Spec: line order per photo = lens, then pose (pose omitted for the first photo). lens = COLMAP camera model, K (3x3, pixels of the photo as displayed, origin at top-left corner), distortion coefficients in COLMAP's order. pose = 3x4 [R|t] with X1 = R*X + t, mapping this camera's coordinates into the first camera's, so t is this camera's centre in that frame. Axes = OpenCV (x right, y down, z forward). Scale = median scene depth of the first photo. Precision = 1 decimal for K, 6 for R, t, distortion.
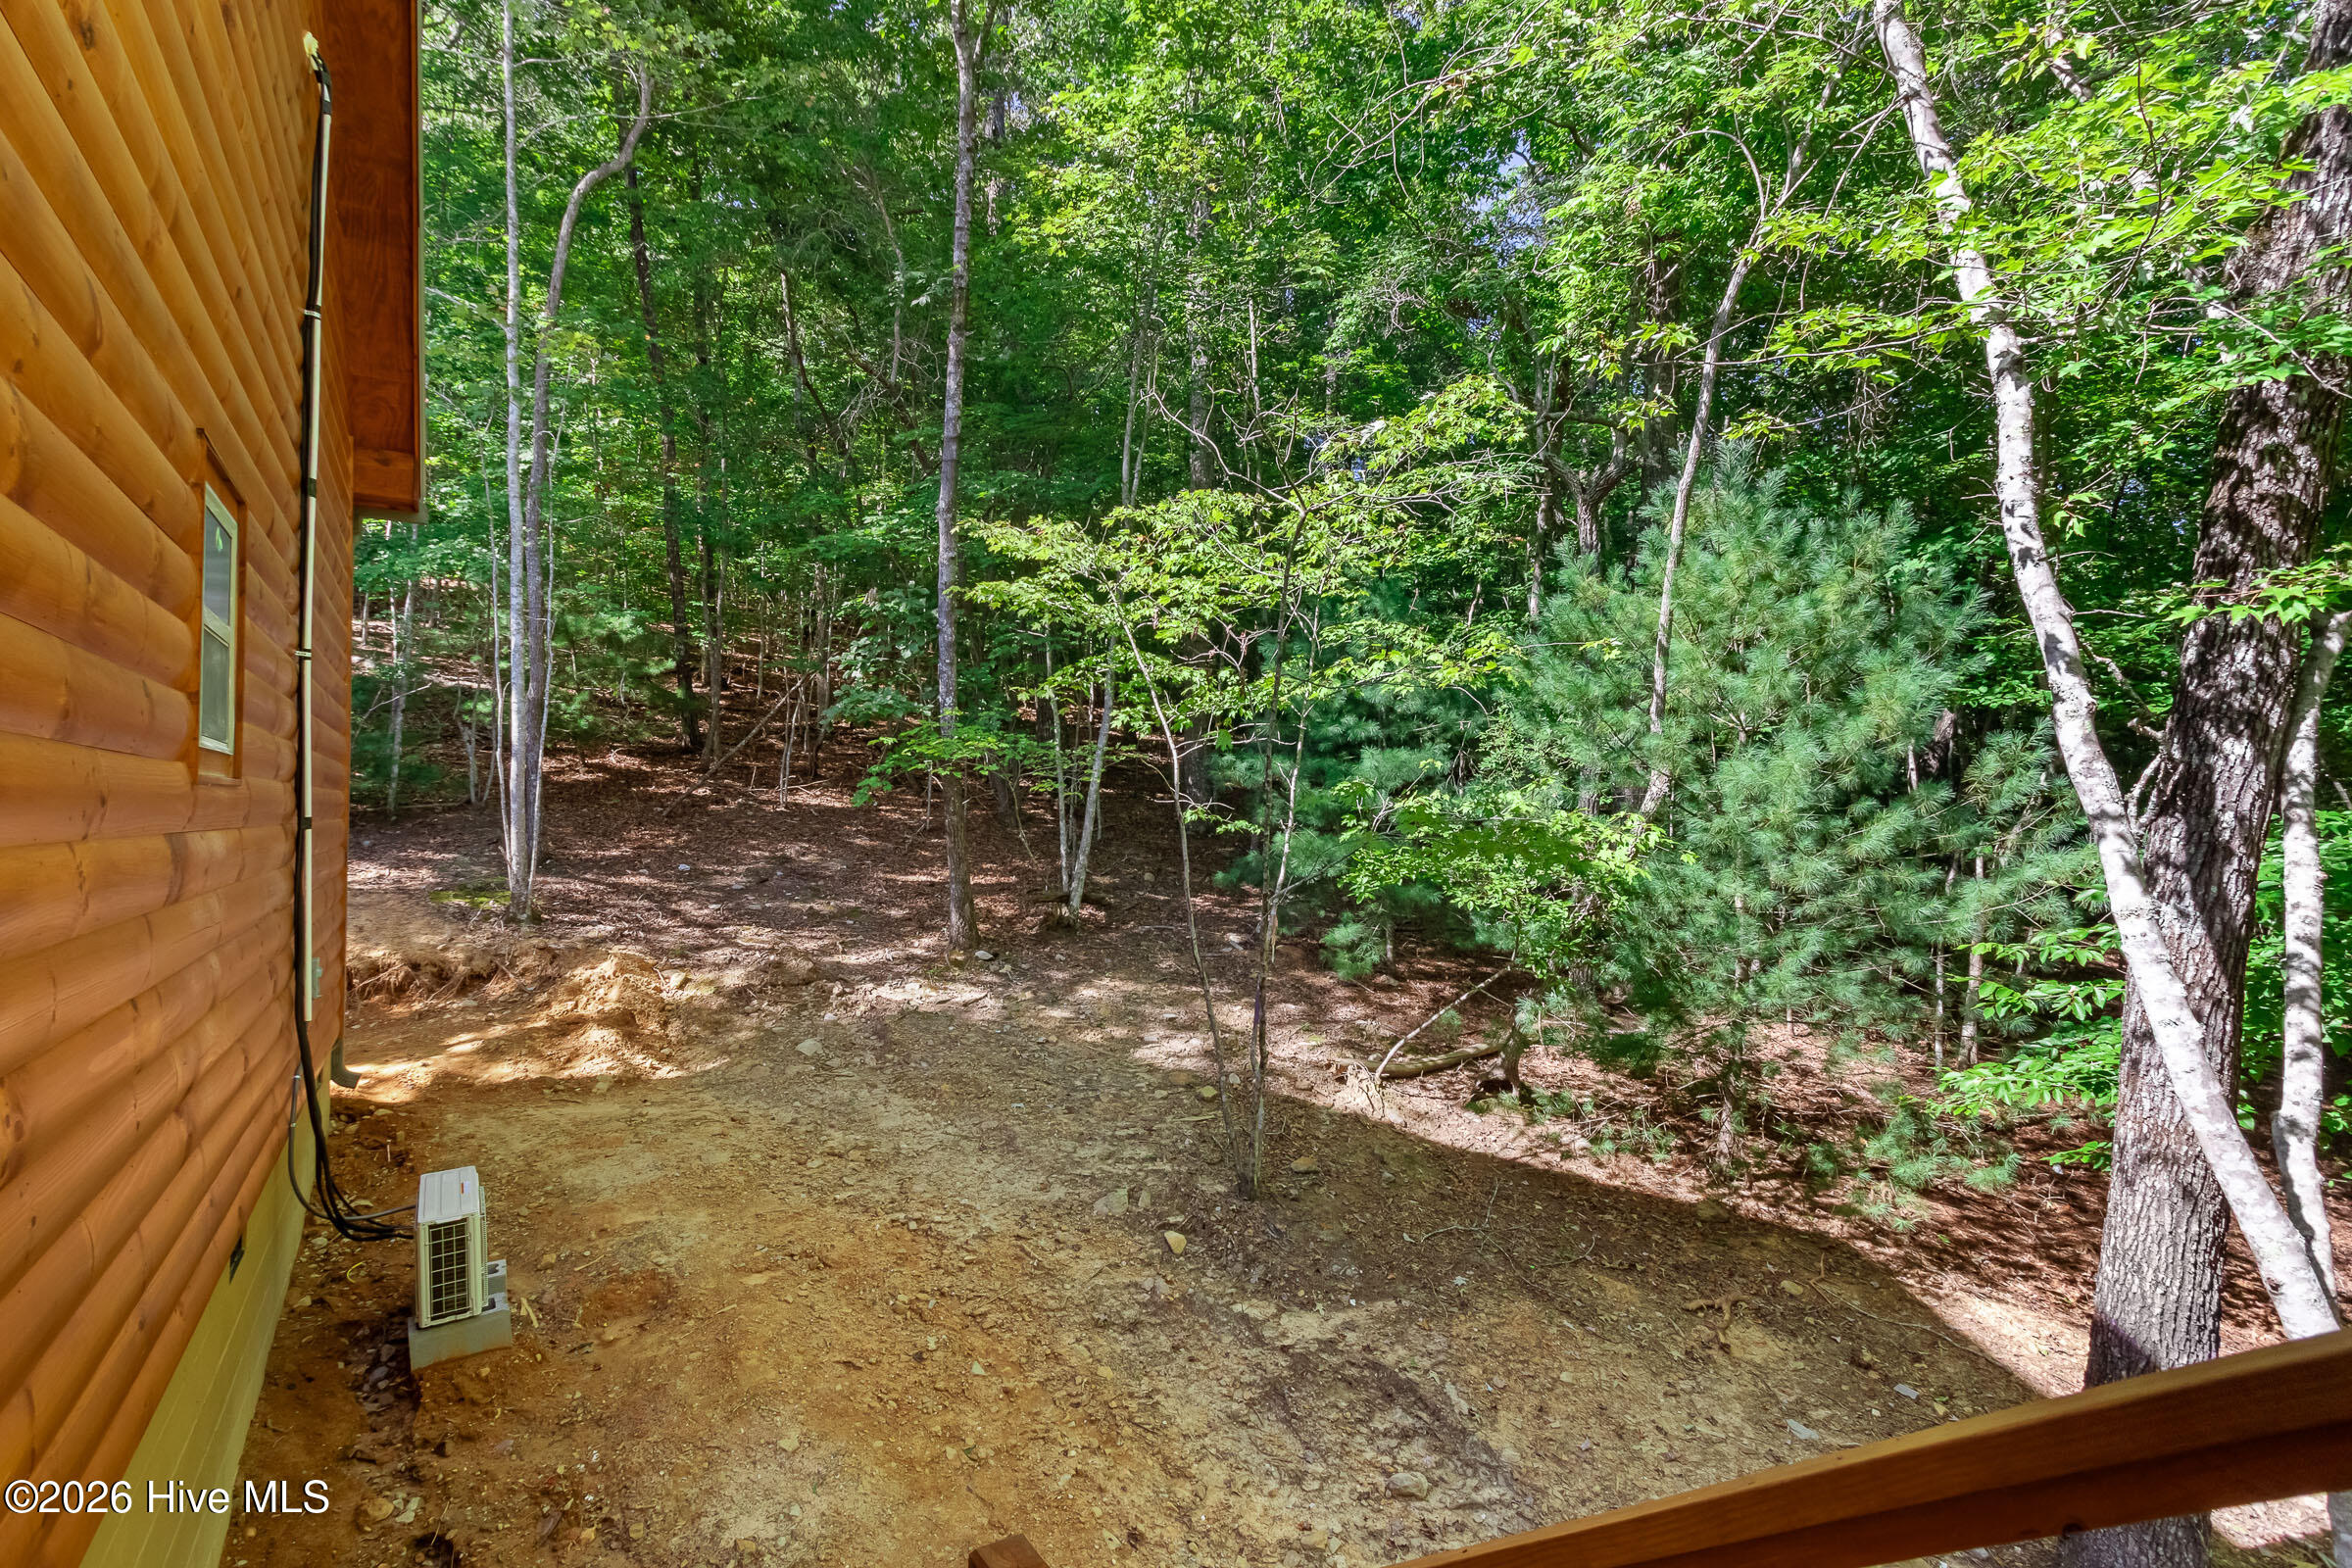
lens RADIAL K [[1143.3, 0, 1175.3], [0, 1143.3, 795.1], [0, 0, 1]] dist [0.010266, -0.005595]
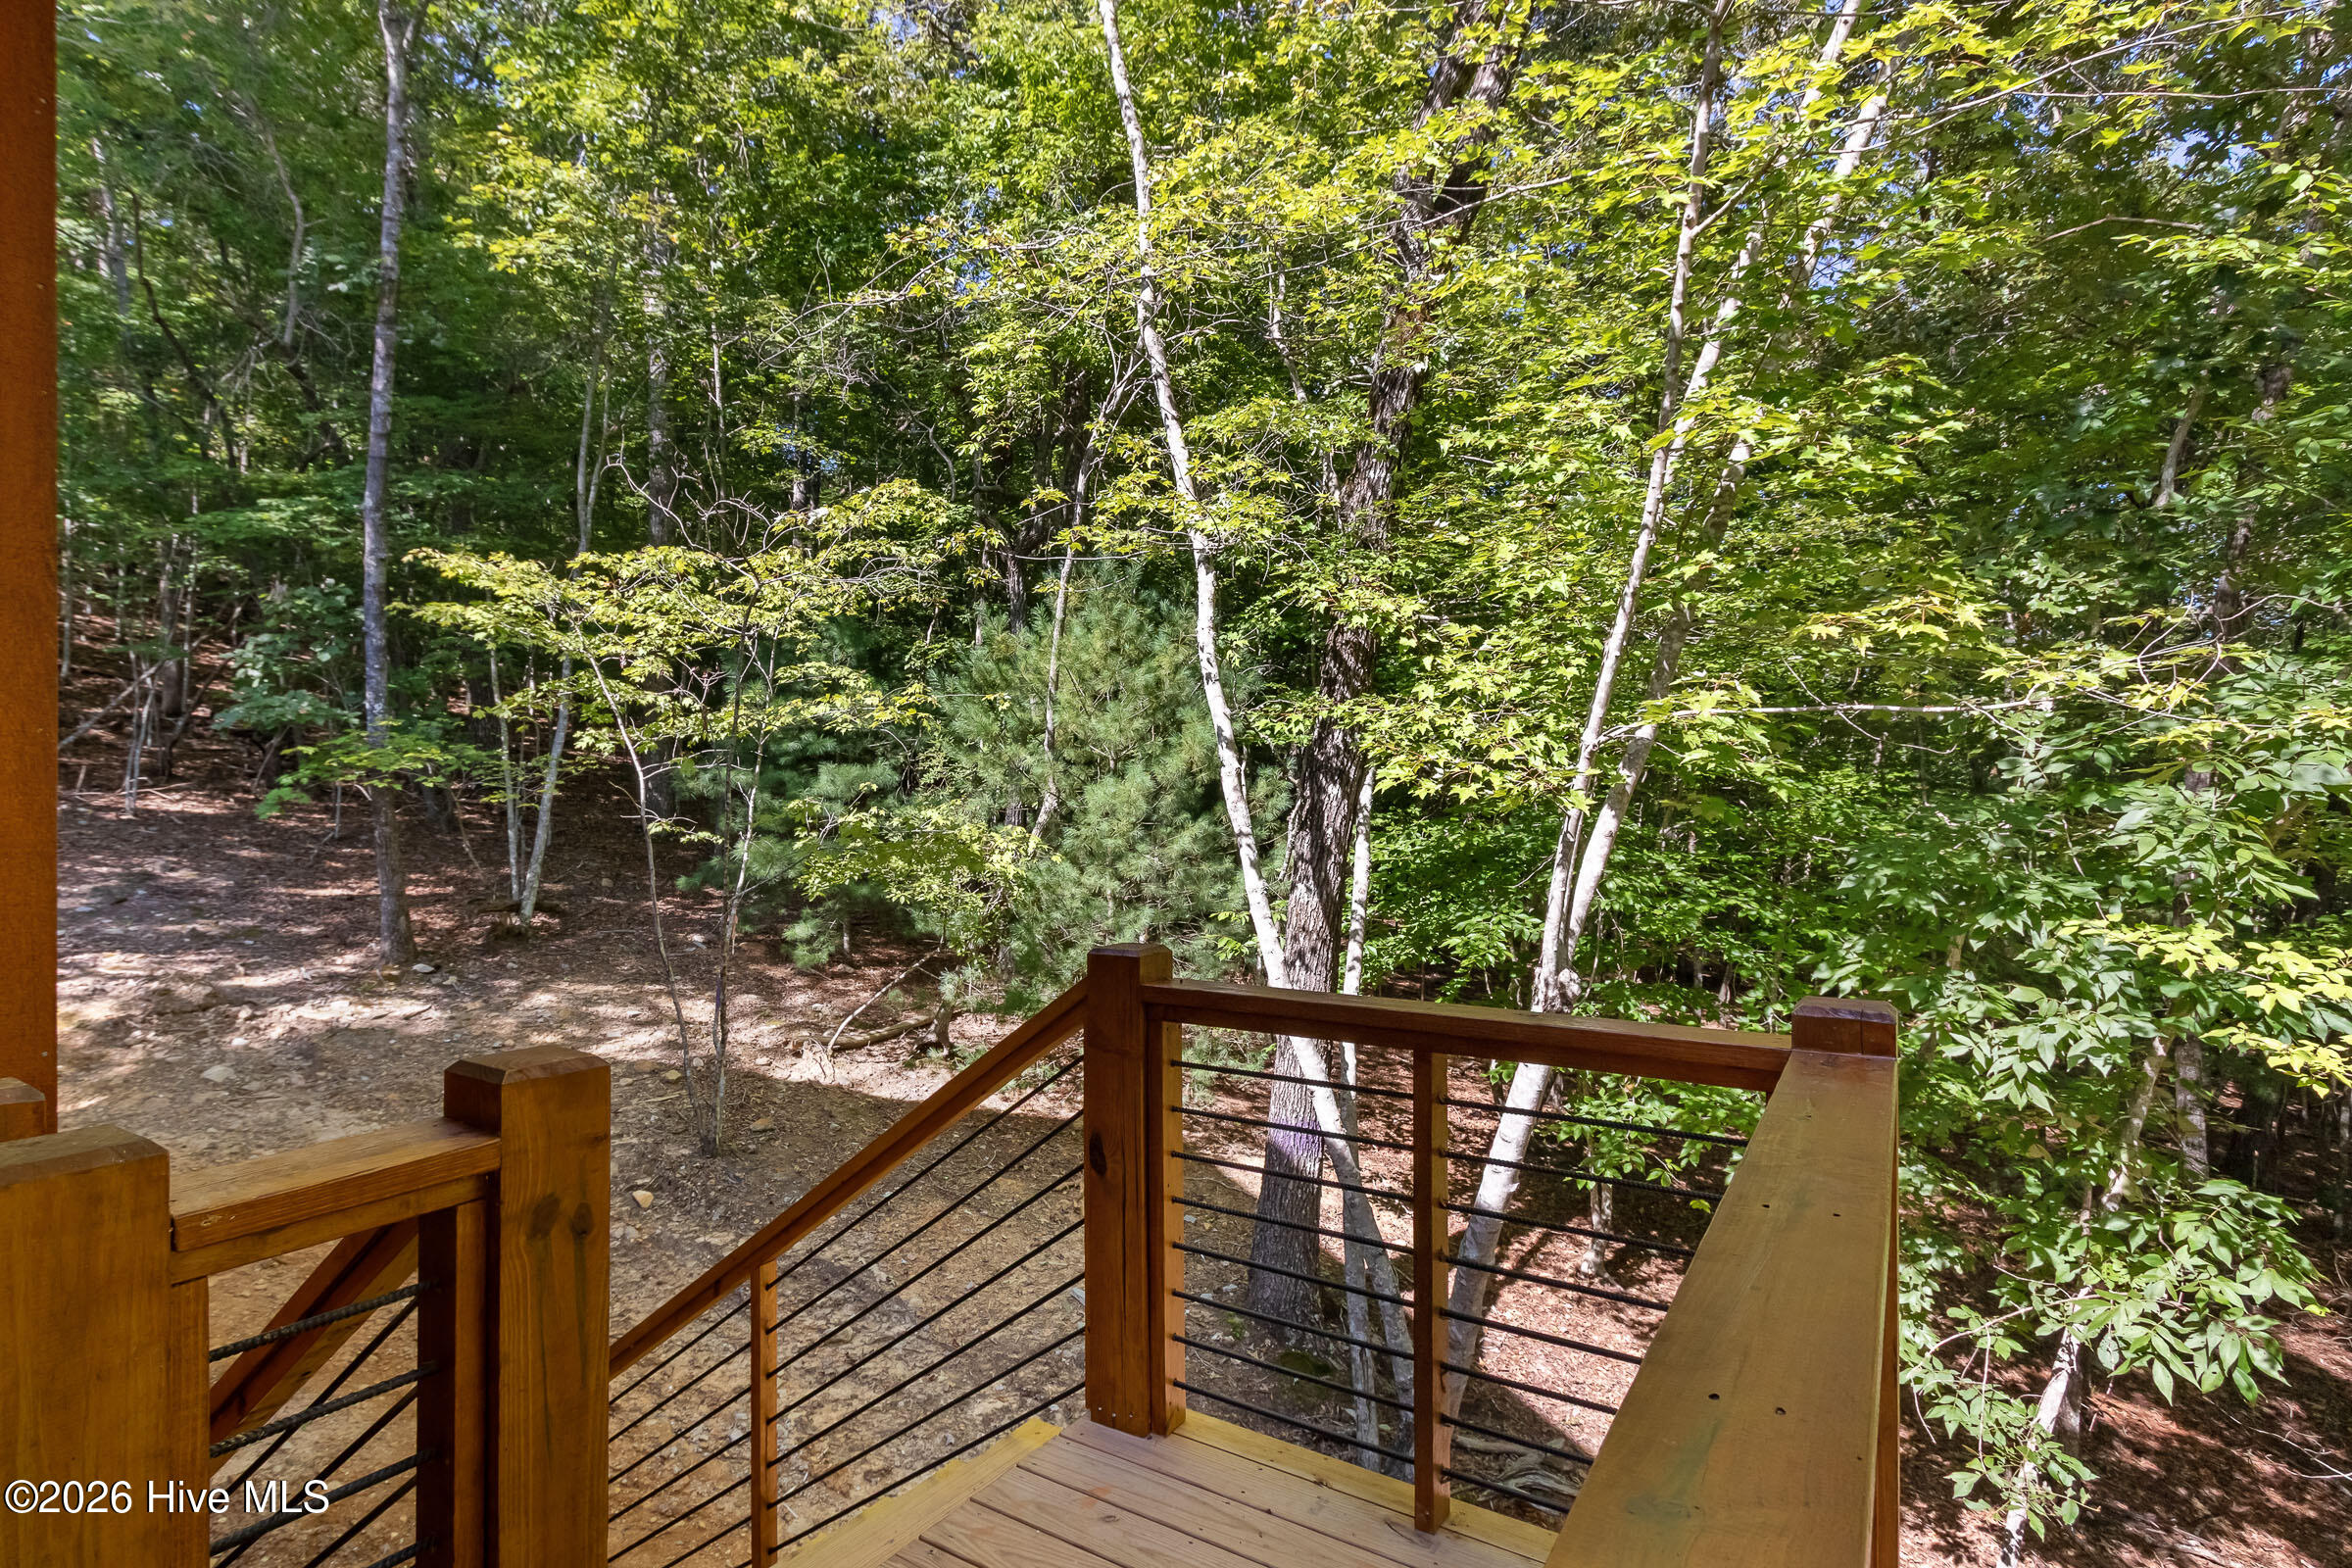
lens RADIAL K [[1143.3, 0, 1145.7], [0, 1143.3, 805.4], [0, 0, 1]] dist [0.010266, -0.005595]
pose [[0.910605, -0.002369, 0.413271, -0.011943], [-0.002920, 0.999922, 0.012167, -0.018747], [-0.413268, -0.012286, 0.910527, -0.204750]]
